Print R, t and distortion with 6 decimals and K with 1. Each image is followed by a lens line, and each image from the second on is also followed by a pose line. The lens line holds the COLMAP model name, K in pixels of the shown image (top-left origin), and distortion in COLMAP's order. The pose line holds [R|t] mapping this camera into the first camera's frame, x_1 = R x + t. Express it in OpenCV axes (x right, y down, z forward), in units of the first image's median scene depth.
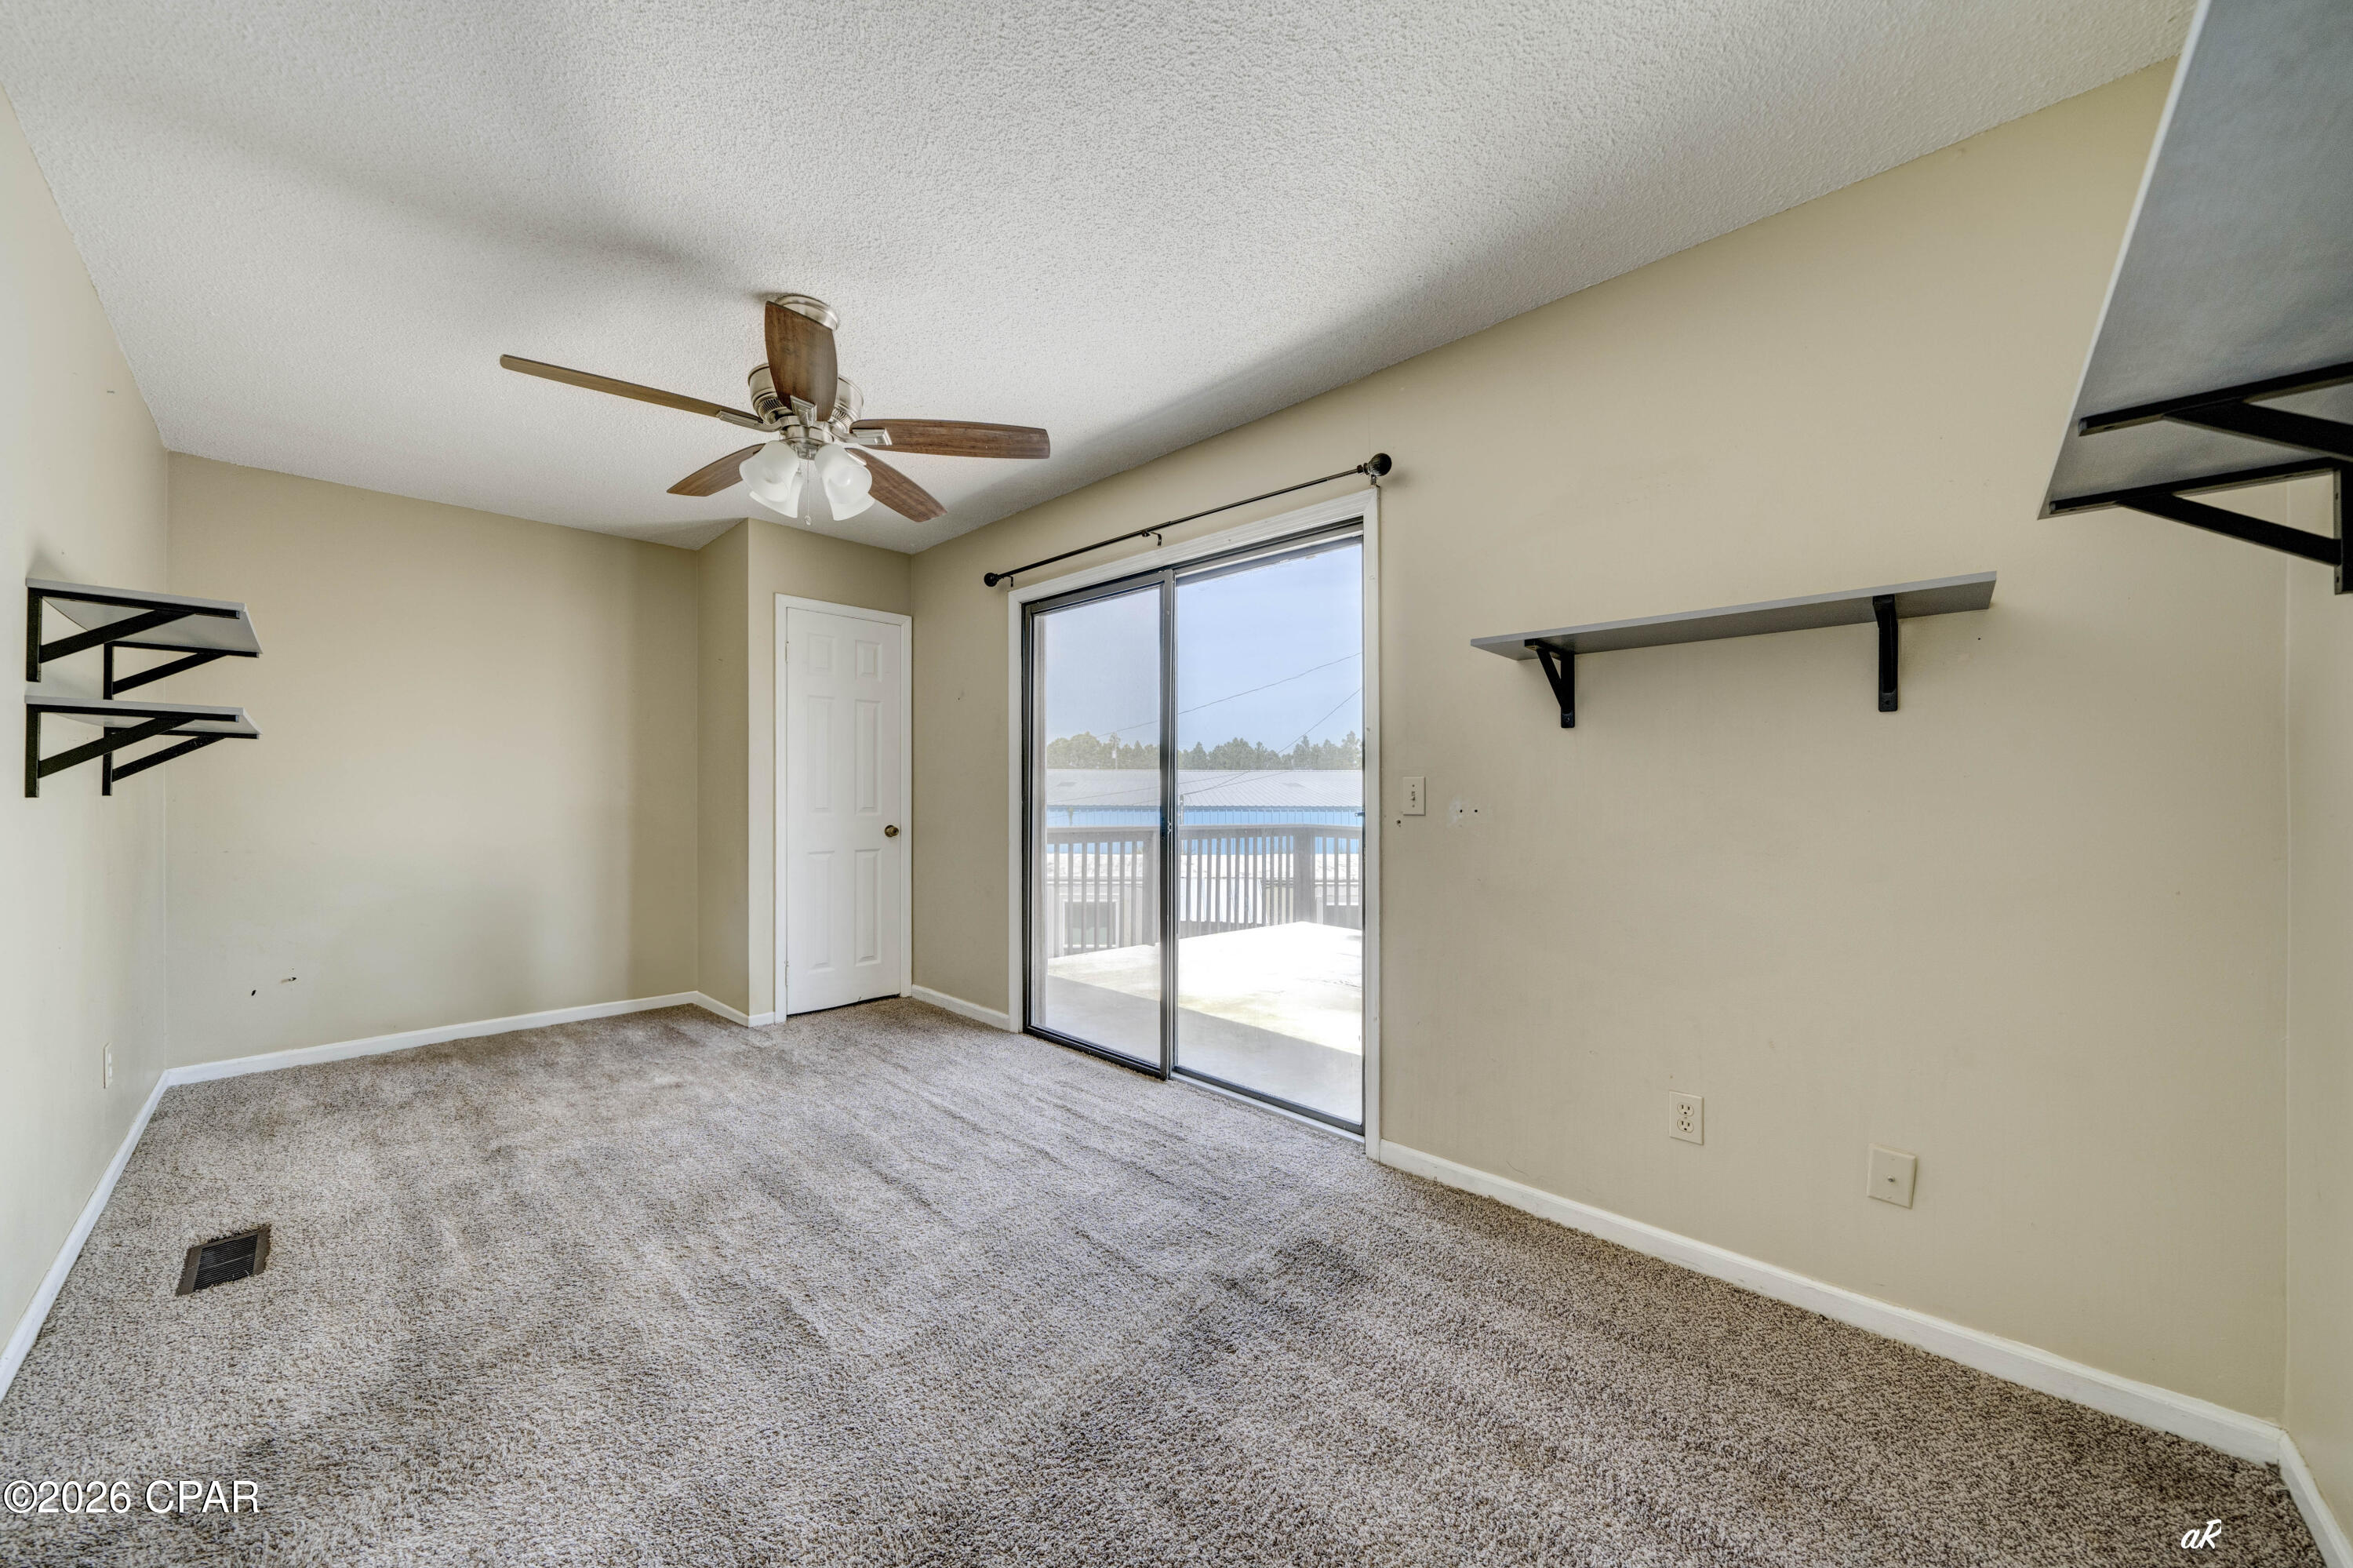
lens RADIAL K [[825.2, 0, 1180.8], [0, 825.2, 781.6], [0, 0, 1]] dist [-0.000846, -0.000217]
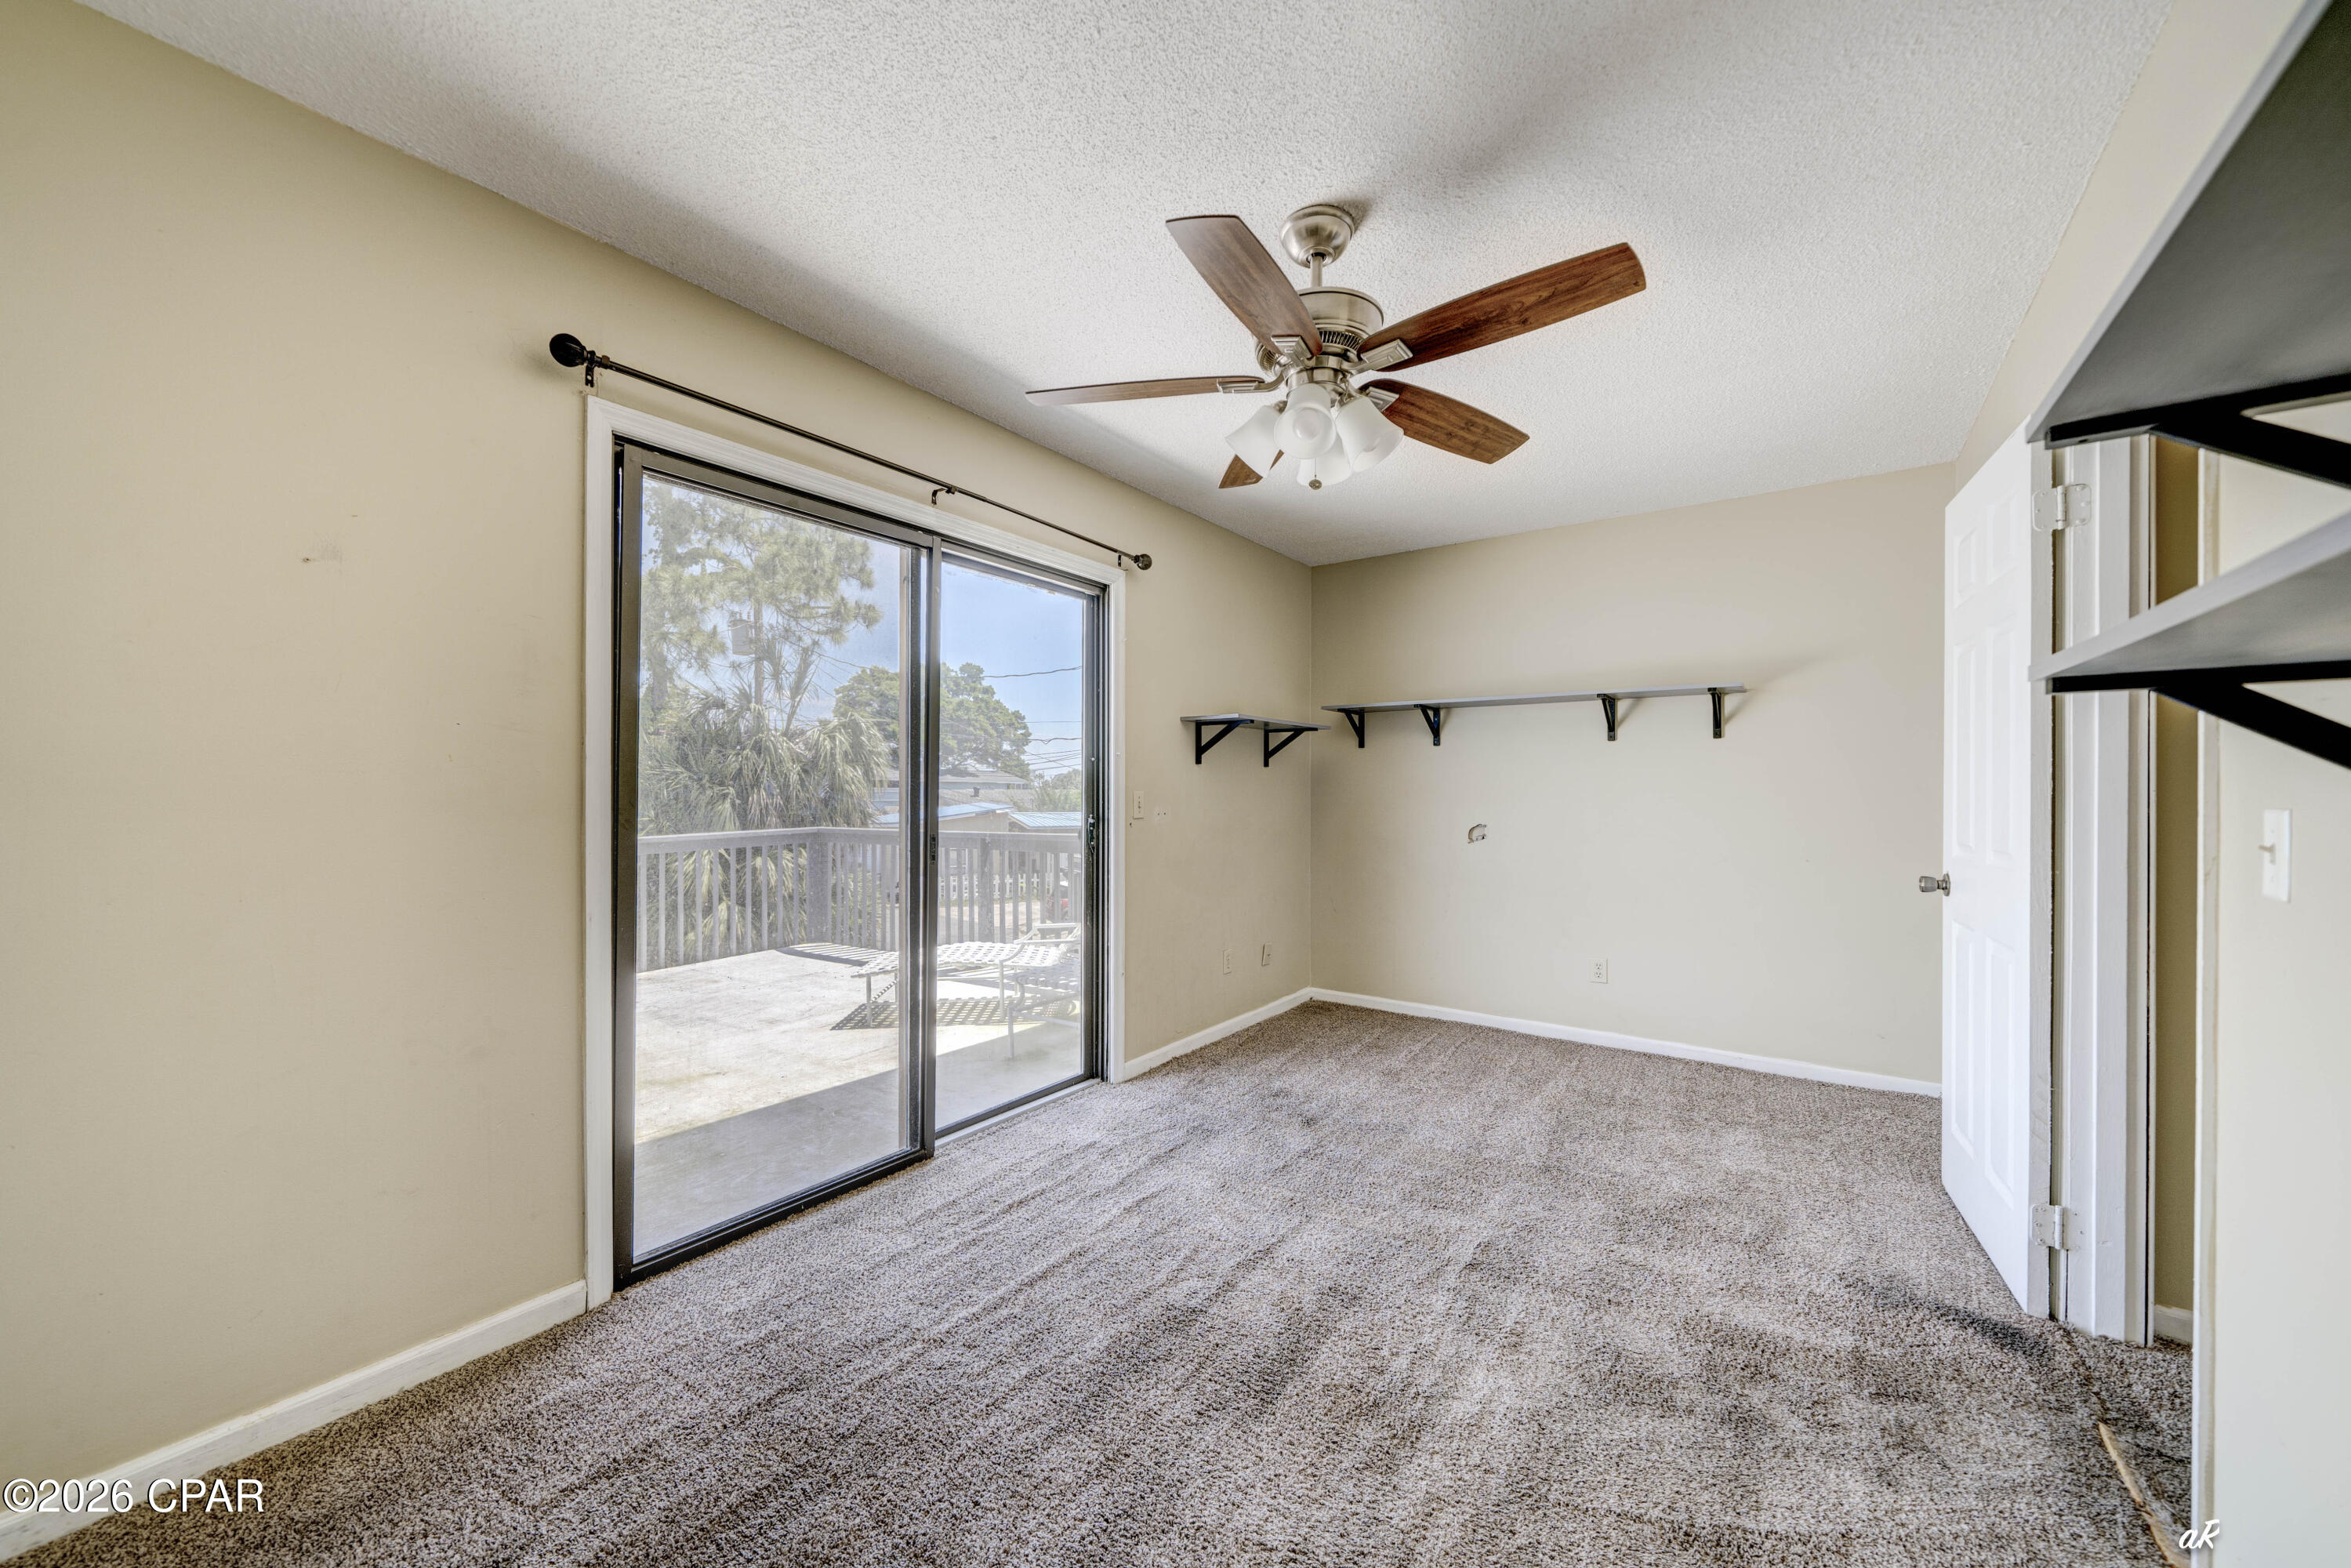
lens RADIAL K [[832.9, 0, 1175.5], [0, 832.9, 784.0], [0, 0, 1]] dist [-0.000521, -0.000070]
pose [[-0.120601, 0.002211, 0.992699, -1.024774], [-0.015908, 0.999865, -0.004160, -0.012066], [-0.992574, -0.016294, -0.120550, 1.011977]]
